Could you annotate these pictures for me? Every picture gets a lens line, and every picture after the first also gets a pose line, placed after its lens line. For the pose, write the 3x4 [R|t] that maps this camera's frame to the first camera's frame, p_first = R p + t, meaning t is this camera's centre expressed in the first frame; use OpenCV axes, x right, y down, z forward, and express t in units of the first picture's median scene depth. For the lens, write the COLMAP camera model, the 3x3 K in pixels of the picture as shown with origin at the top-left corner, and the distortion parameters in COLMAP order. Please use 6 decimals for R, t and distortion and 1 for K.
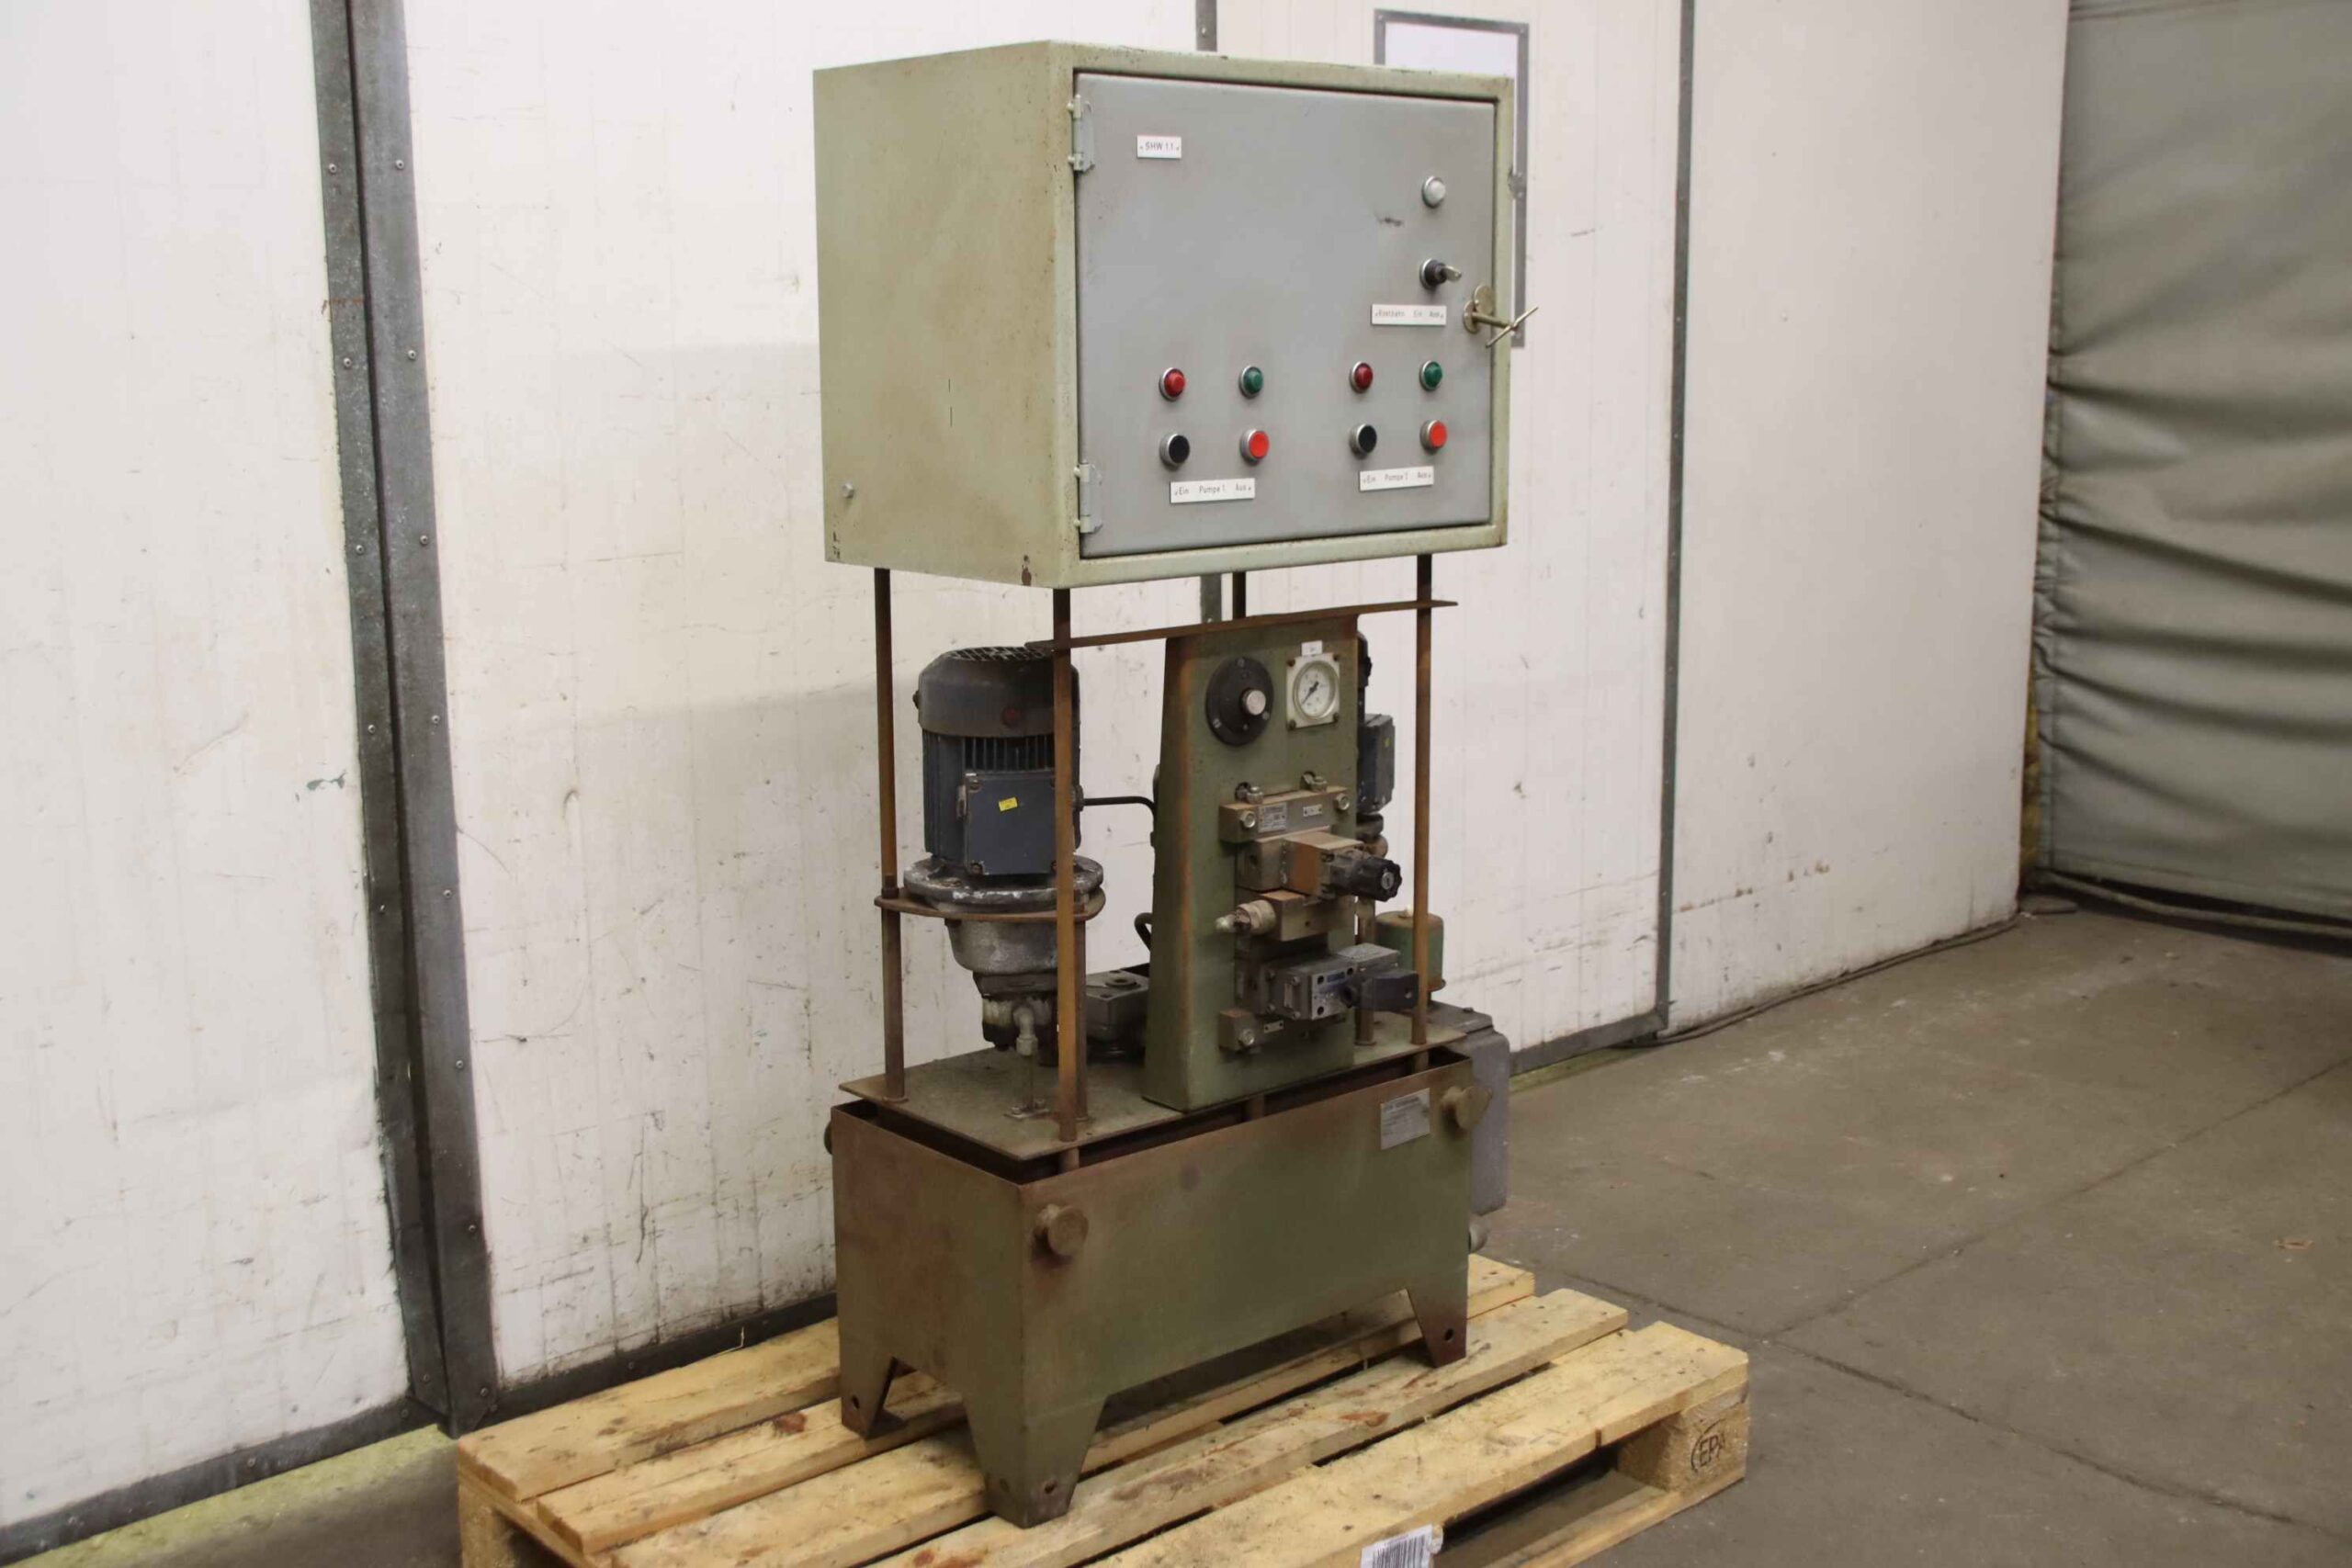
lens RADIAL K [[2602.7, 0, 1176.0], [0, 2602.7, 784.0], [0, 0, 1]] dist [-0.010821, 0.053834]
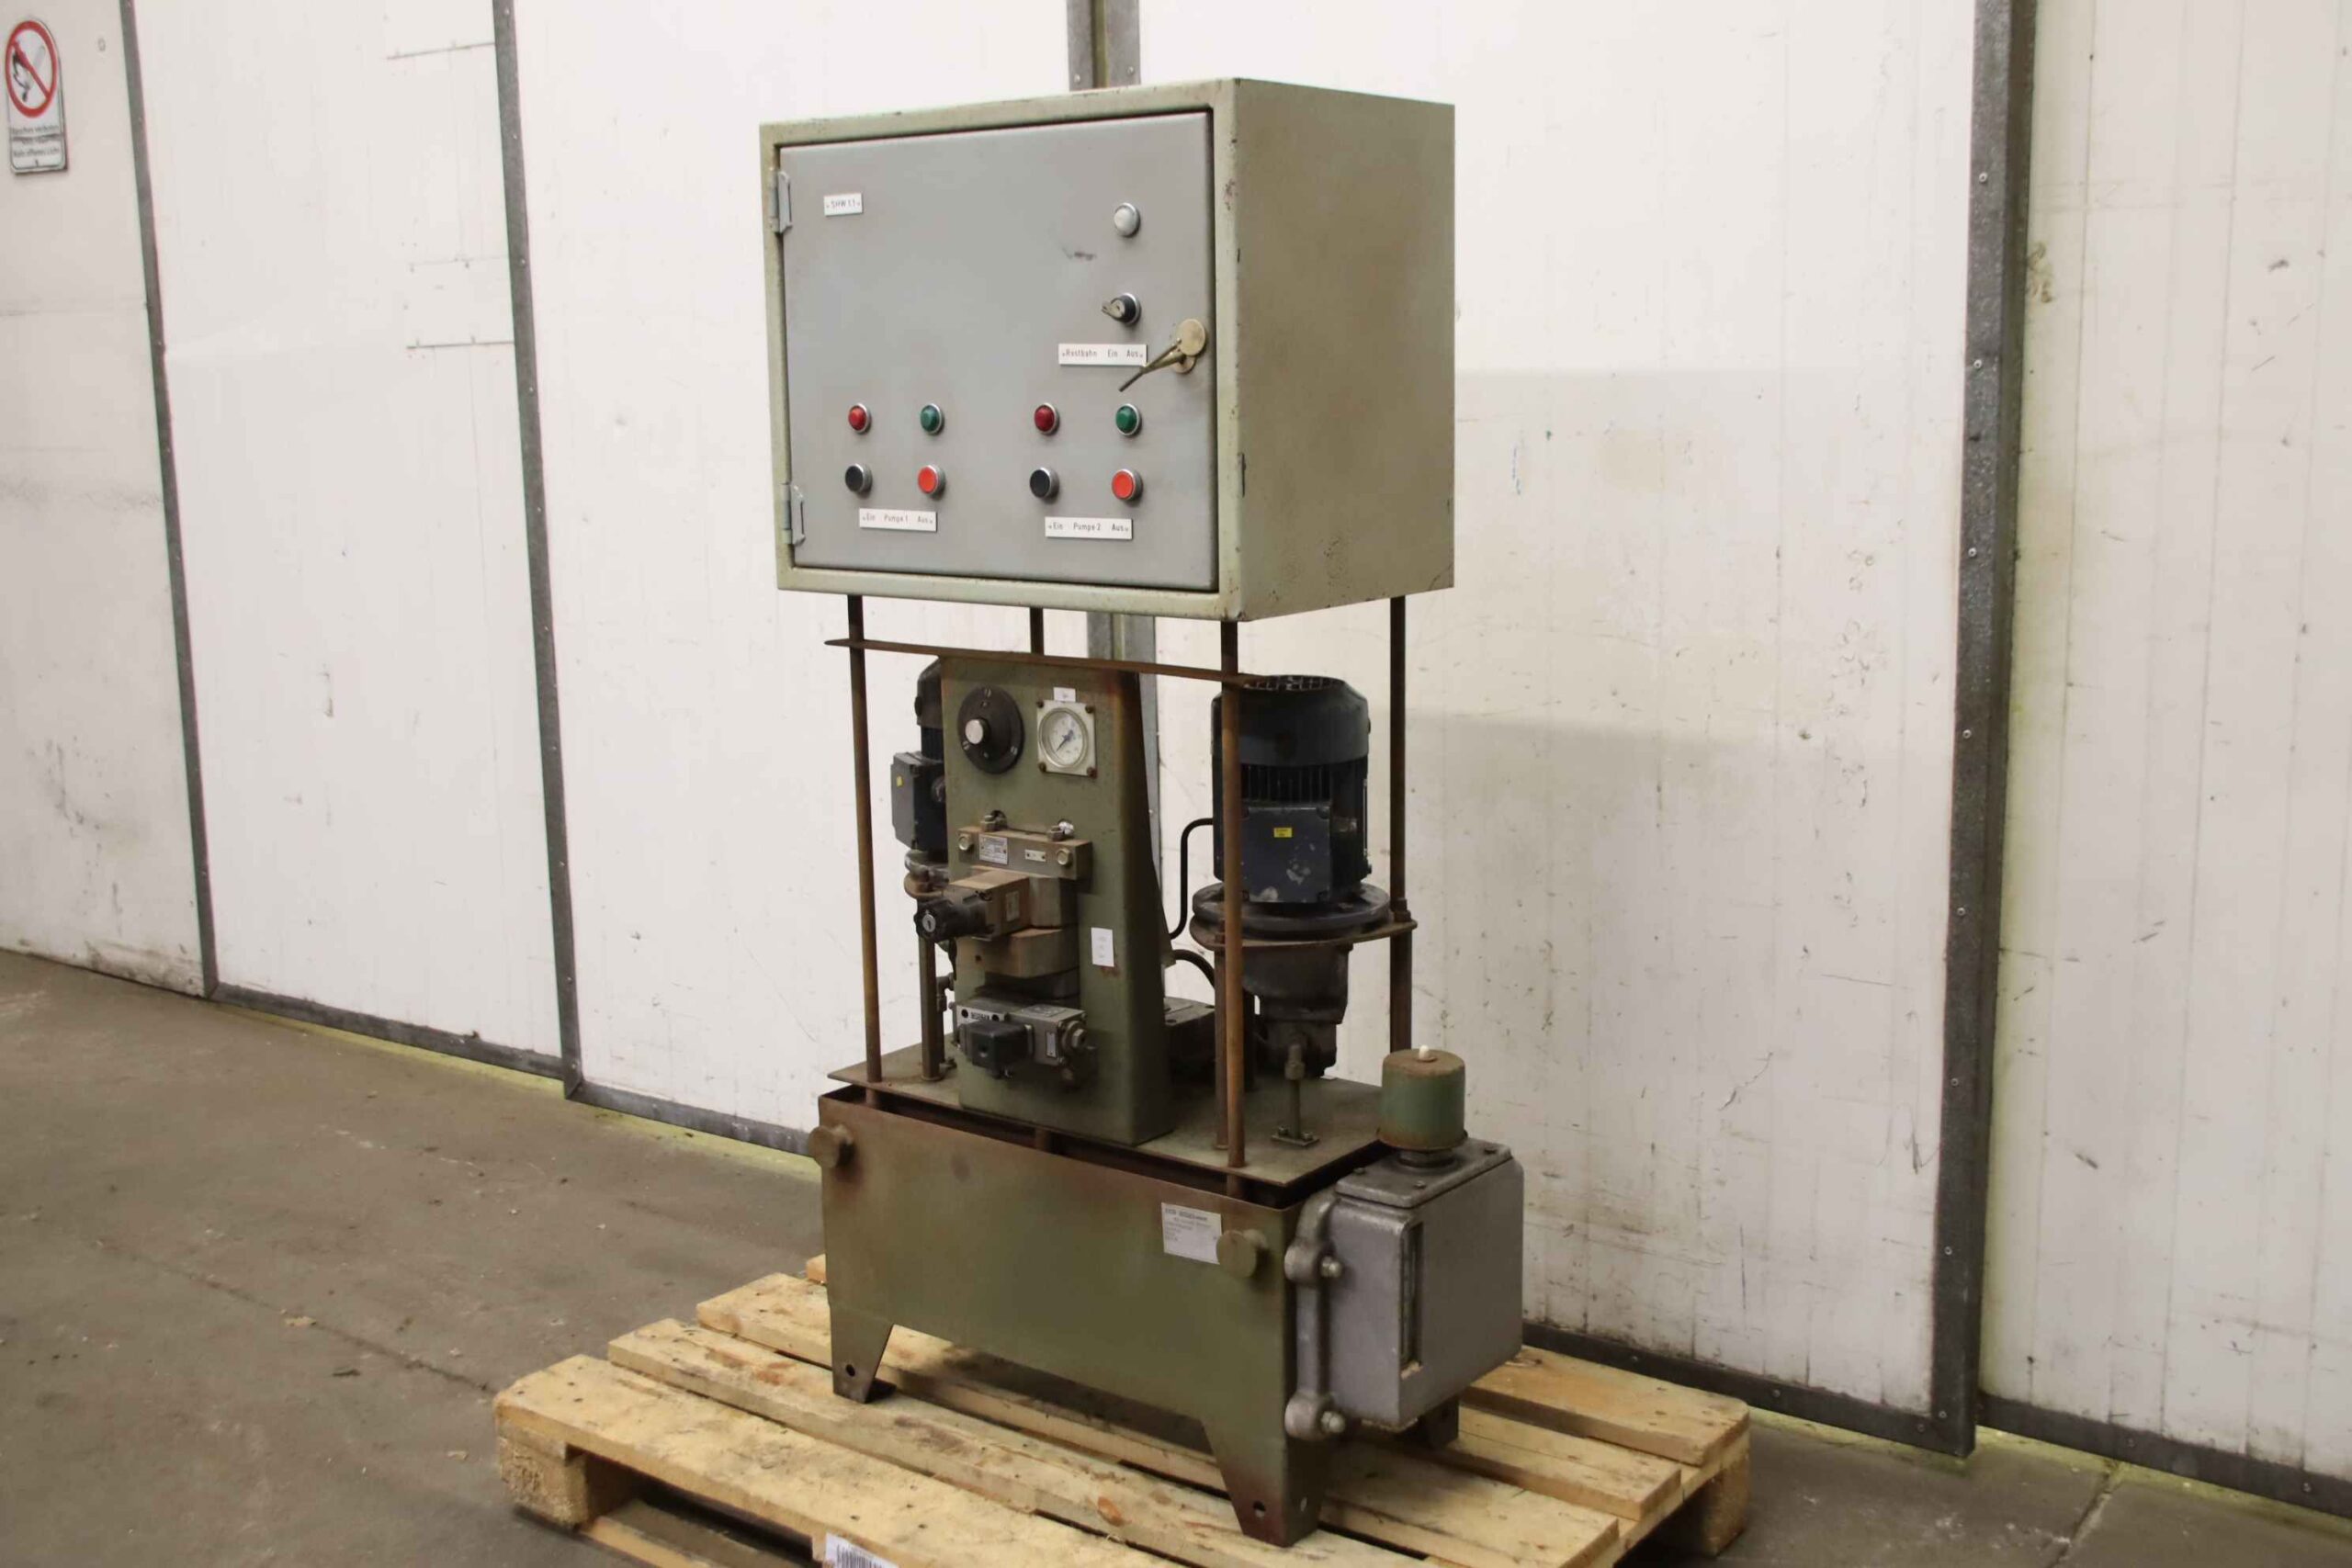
lens RADIAL K [[2487.4, 0, 1176.0], [0, 2487.4, 784.0], [0, 0, 1]] dist [-0.025144, -0.006931]
pose [[0.184742, 0.172229, -0.967578, 0.923761], [-0.165224, 0.975955, 0.142174, -0.151586], [0.968799, 0.133602, 0.208757, 0.809661]]
